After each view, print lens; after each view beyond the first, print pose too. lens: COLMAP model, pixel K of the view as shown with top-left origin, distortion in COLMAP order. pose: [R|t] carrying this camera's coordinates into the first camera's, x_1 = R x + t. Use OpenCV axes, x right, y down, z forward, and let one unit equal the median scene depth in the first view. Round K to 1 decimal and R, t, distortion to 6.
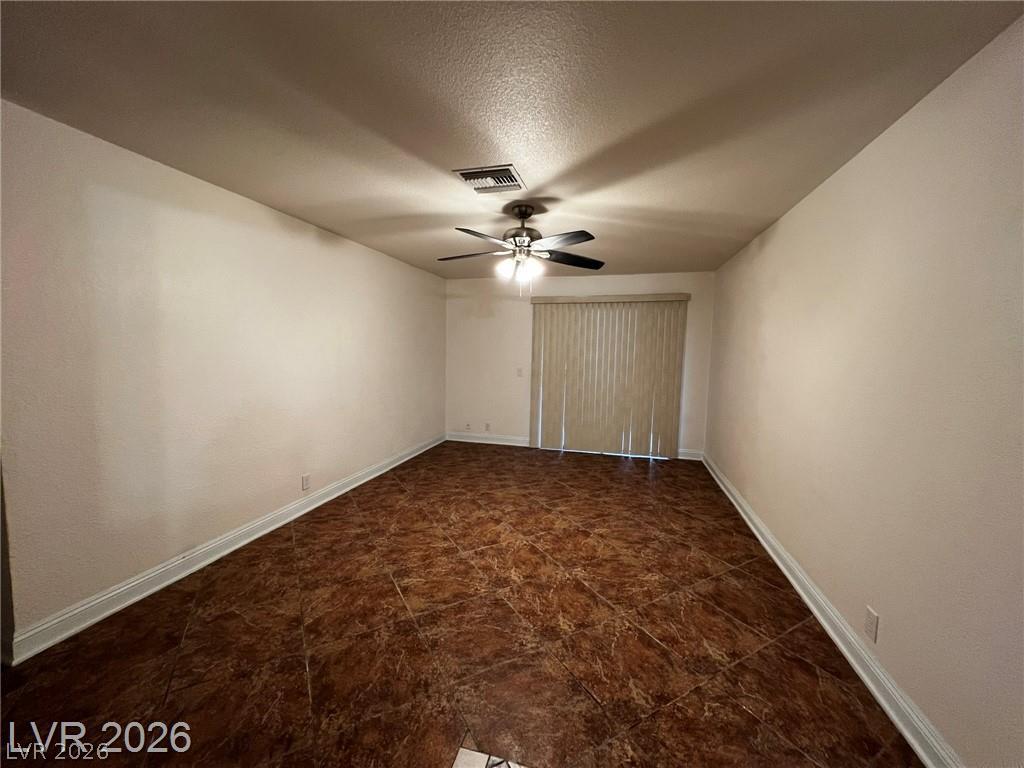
lens RADIAL K [[407.2, 0, 512.0], [0, 407.2, 384.0], [0, 0, 1]] dist [0.000543, 0.000145]
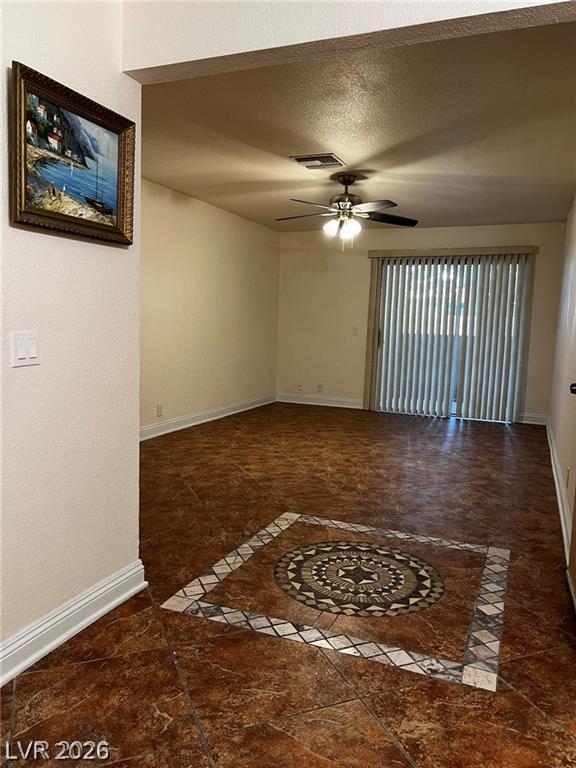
lens RADIAL K [[586.0, 0, 288.0], [0, 586.0, 384.0], [0, 0, 1]] dist [0.001653, -0.002654]
pose [[0.990363, 0.024643, -0.136288, 0.105243], [-0.022408, 0.999588, 0.017914, 0.148900], [0.136673, -0.014688, 0.990507, -0.735720]]
